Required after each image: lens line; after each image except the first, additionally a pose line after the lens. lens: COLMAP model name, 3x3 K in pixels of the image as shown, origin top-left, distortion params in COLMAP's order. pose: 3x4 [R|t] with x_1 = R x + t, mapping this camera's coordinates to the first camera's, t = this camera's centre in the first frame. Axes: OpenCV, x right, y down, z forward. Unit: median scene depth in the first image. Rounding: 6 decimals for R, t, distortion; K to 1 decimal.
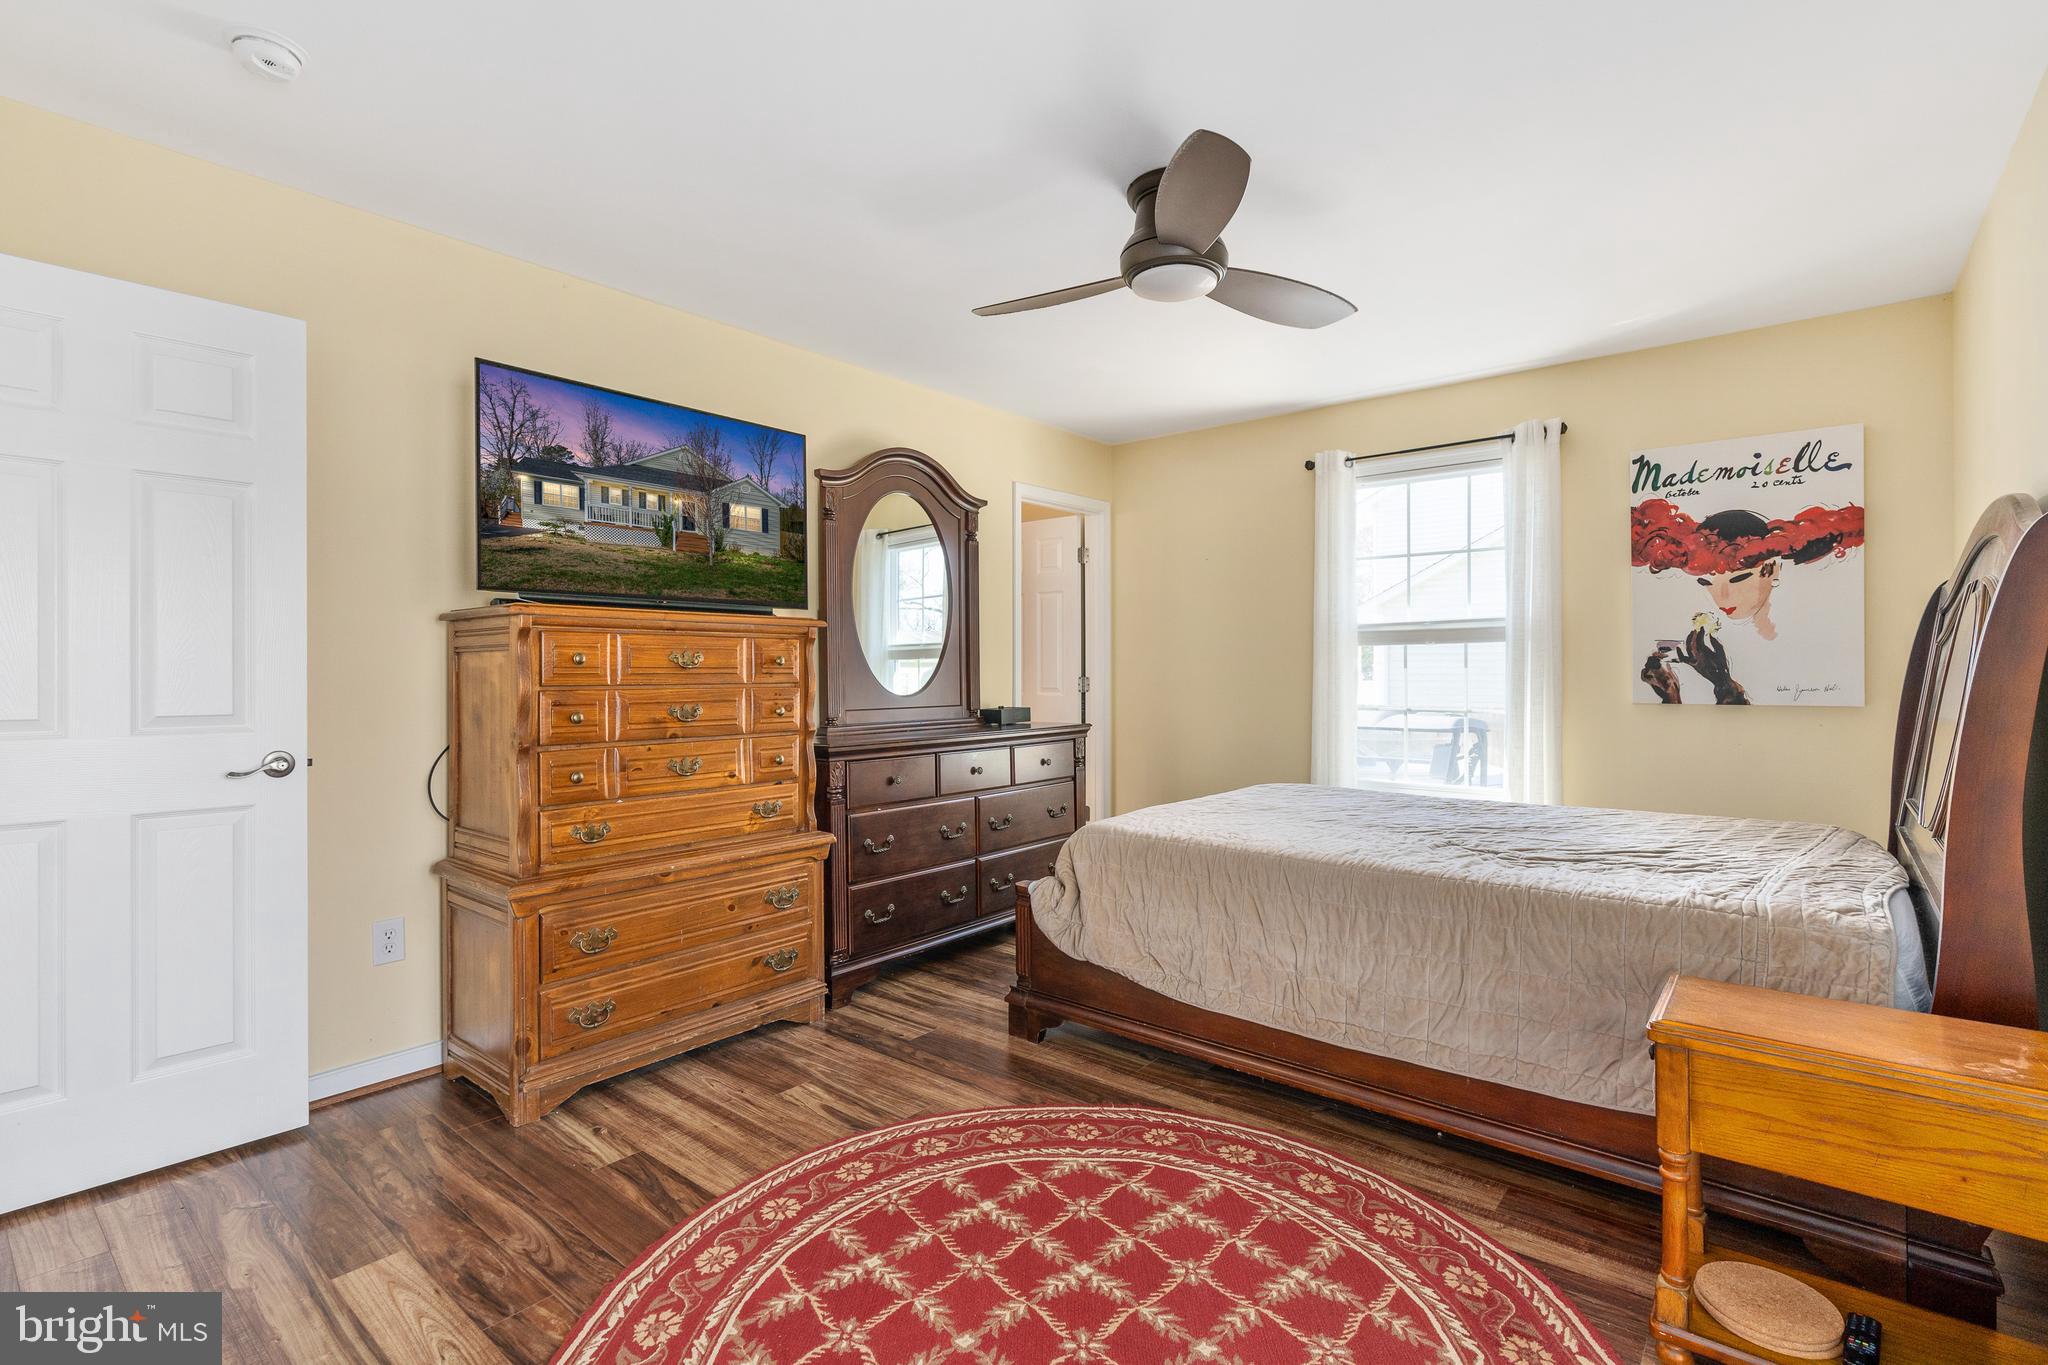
lens RADIAL K [[927.3, 0, 1014.3], [0, 927.3, 672.1], [0, 0, 1]] dist [-0.013747, 0.006101]
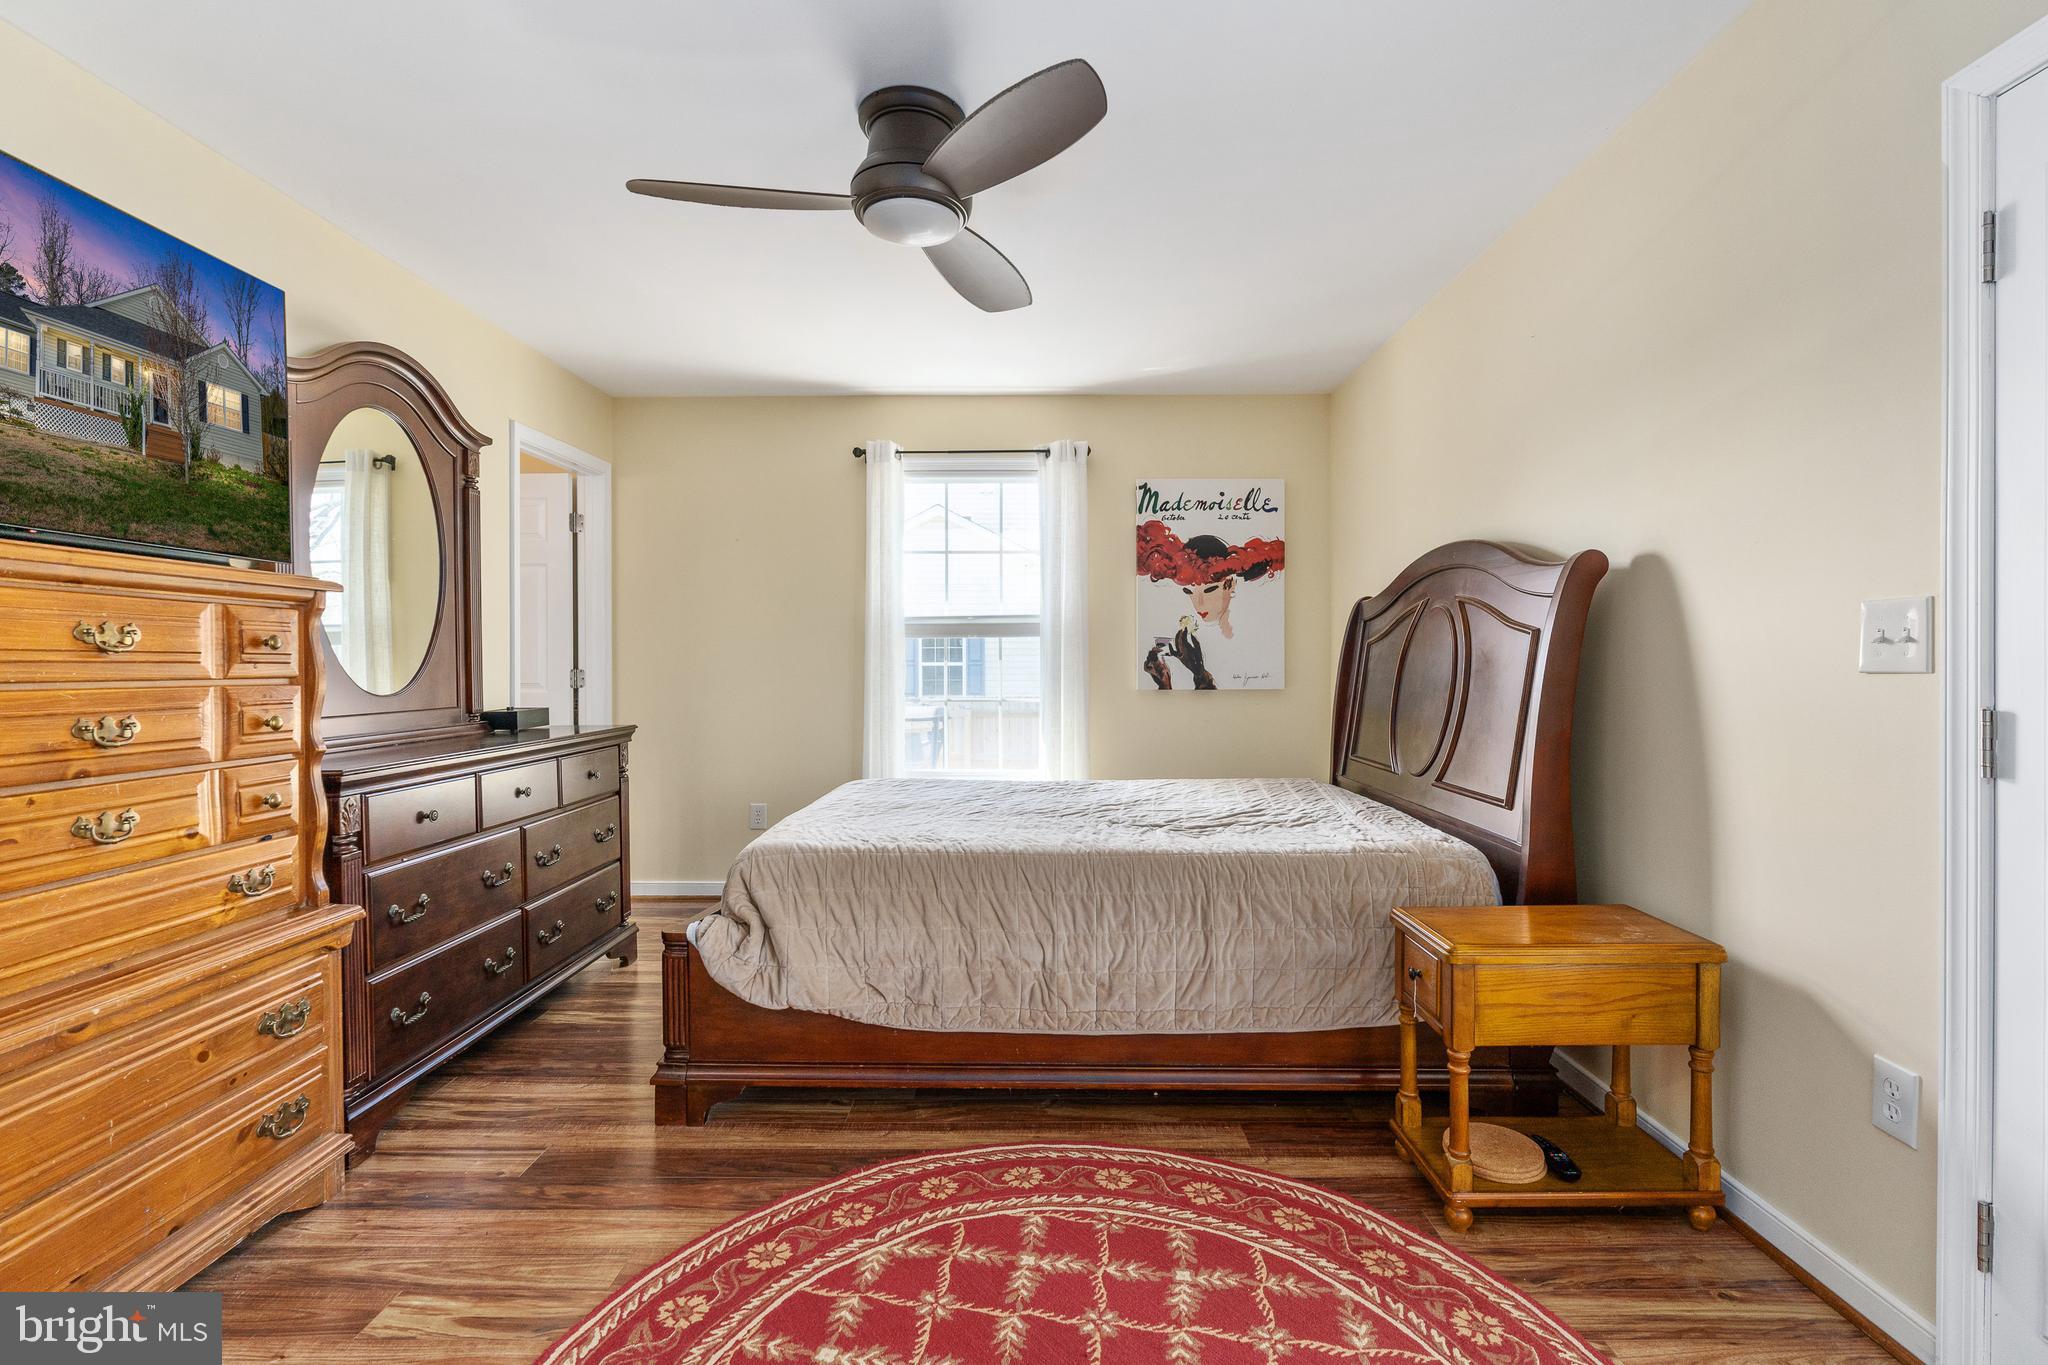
lens RADIAL K [[927.3, 0, 1014.3], [0, 927.3, 672.1], [0, 0, 1]] dist [-0.013747, 0.006101]
pose [[0.780424, -0.003850, 0.625239, -0.269290], [0.000018, 0.999981, 0.006135, 0.004525], [-0.625251, -0.004777, 0.780409, 0.216547]]
